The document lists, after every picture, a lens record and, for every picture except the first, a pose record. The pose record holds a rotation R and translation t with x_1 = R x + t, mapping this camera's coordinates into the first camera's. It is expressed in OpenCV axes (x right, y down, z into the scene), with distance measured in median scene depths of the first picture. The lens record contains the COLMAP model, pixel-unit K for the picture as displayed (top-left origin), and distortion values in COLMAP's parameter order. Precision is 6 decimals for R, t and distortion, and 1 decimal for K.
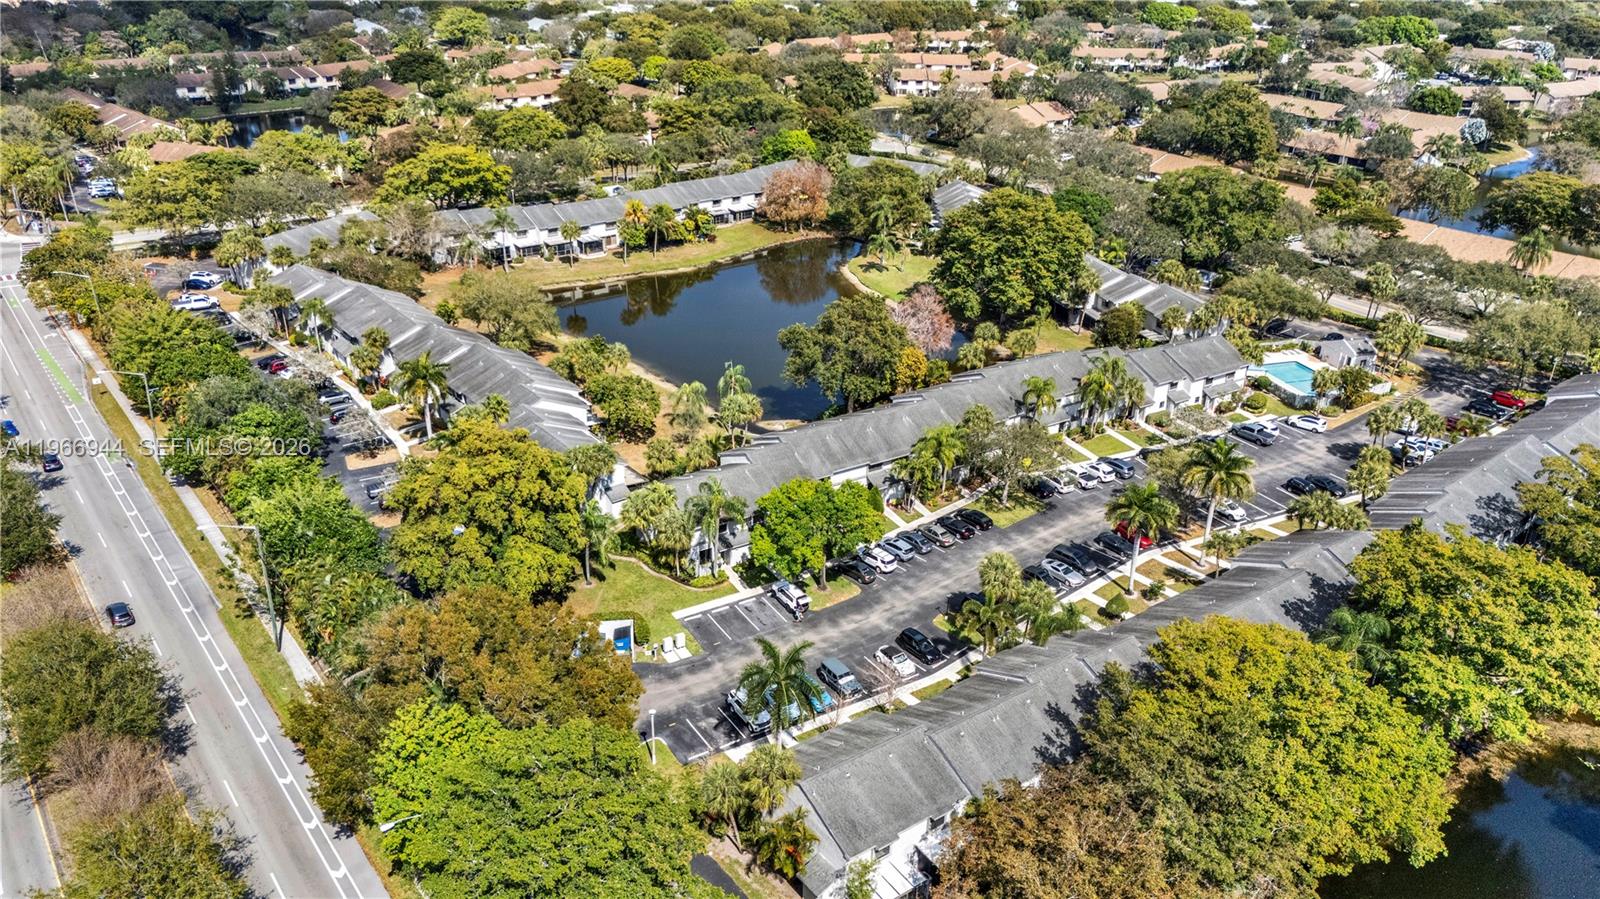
lens RADIAL K [[1243.8, 0, 789.8], [0, 1243.8, 447.1], [0, 0, 1]] dist [0.013372, -0.007417]
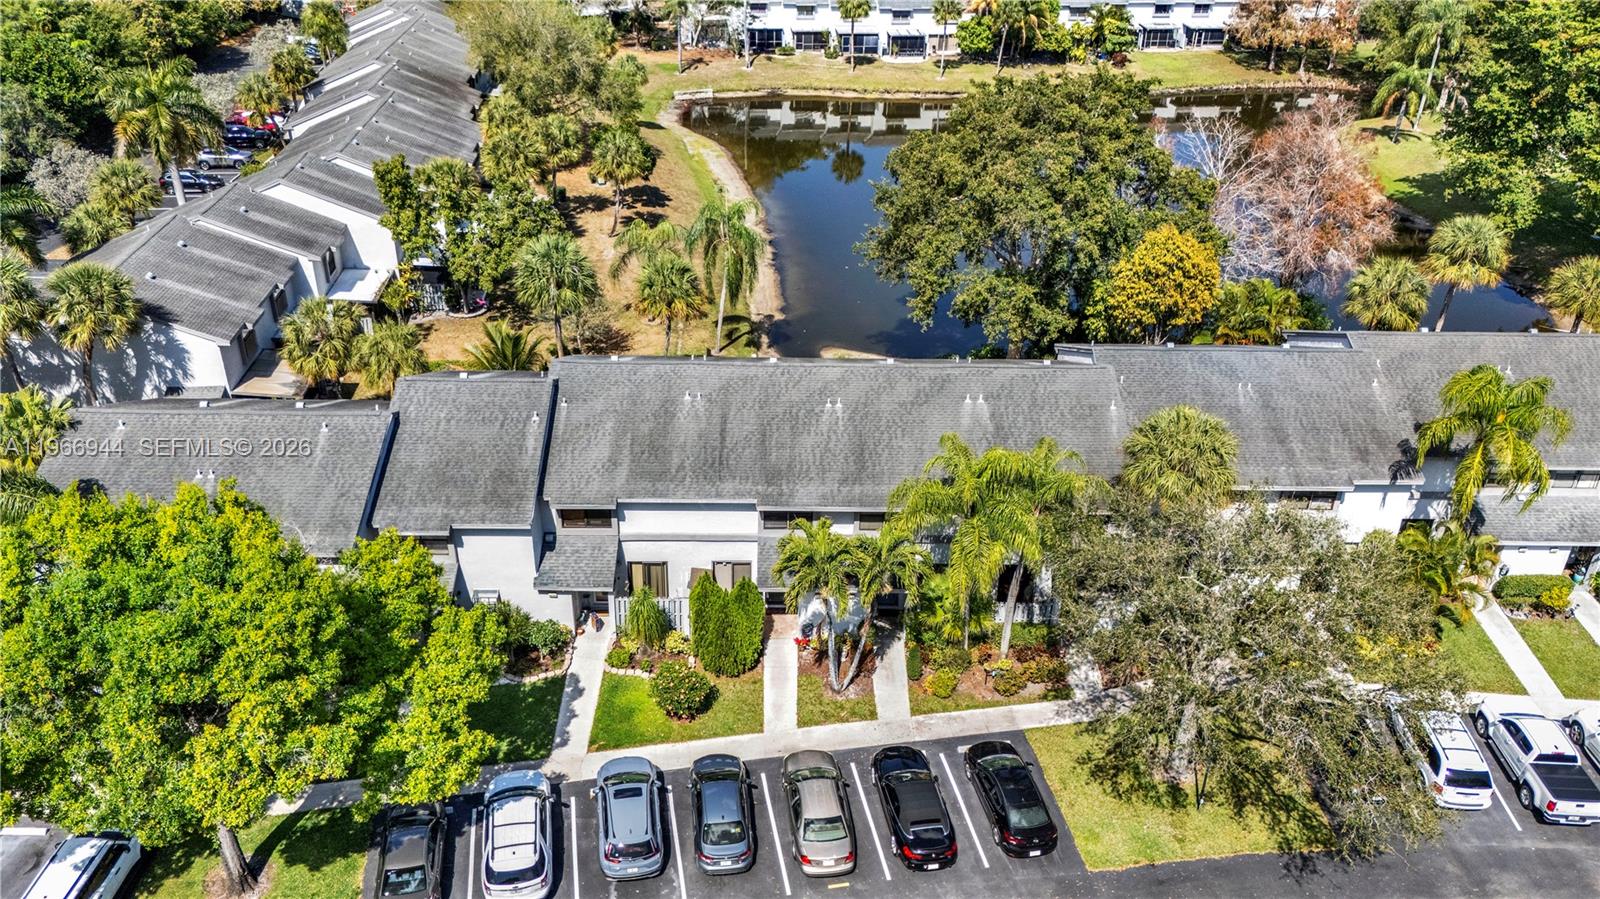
lens RADIAL K [[1243.8, 0, 789.8], [0, 1243.8, 447.1], [0, 0, 1]] dist [0.013372, -0.007417]
pose [[0.849077, 0.247077, -0.466927, 0.156056], [-0.221571, 0.968942, 0.109807, -0.027334], [0.479556, 0.010223, 0.877452, 0.522734]]
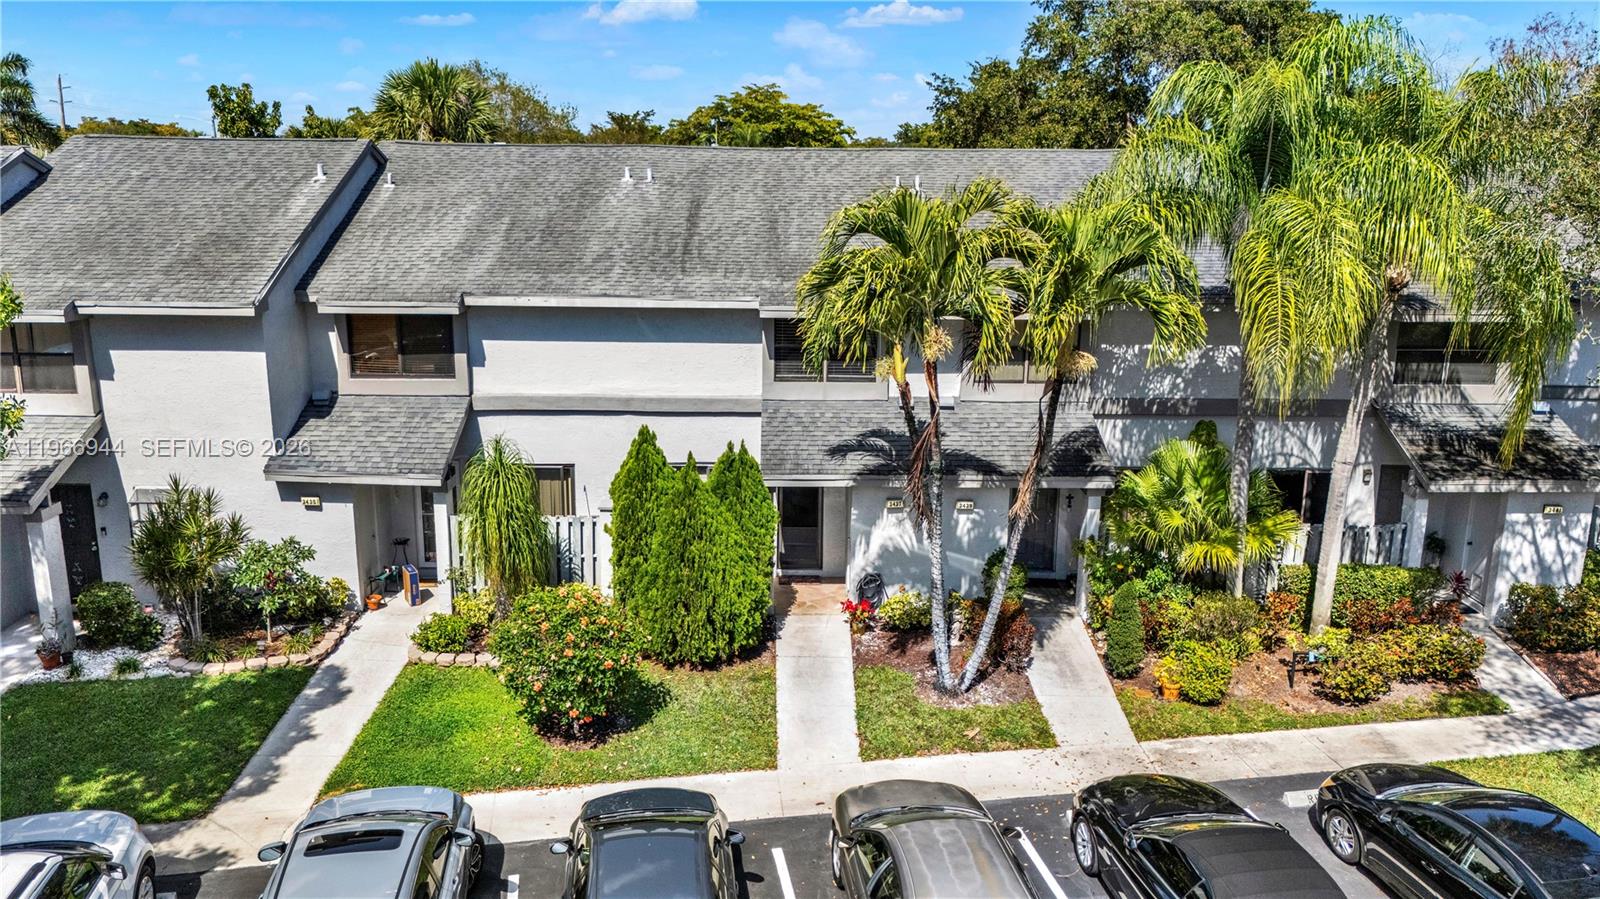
lens RADIAL K [[1243.8, 0, 789.8], [0, 1243.8, 447.1], [0, 0, 1]] dist [0.013372, -0.007417]
pose [[0.850991, 0.110731, -0.513374, 0.106829], [-0.216599, 0.964511, -0.151007, 0.035310], [0.478434, 0.239702, 0.844774, 0.631032]]
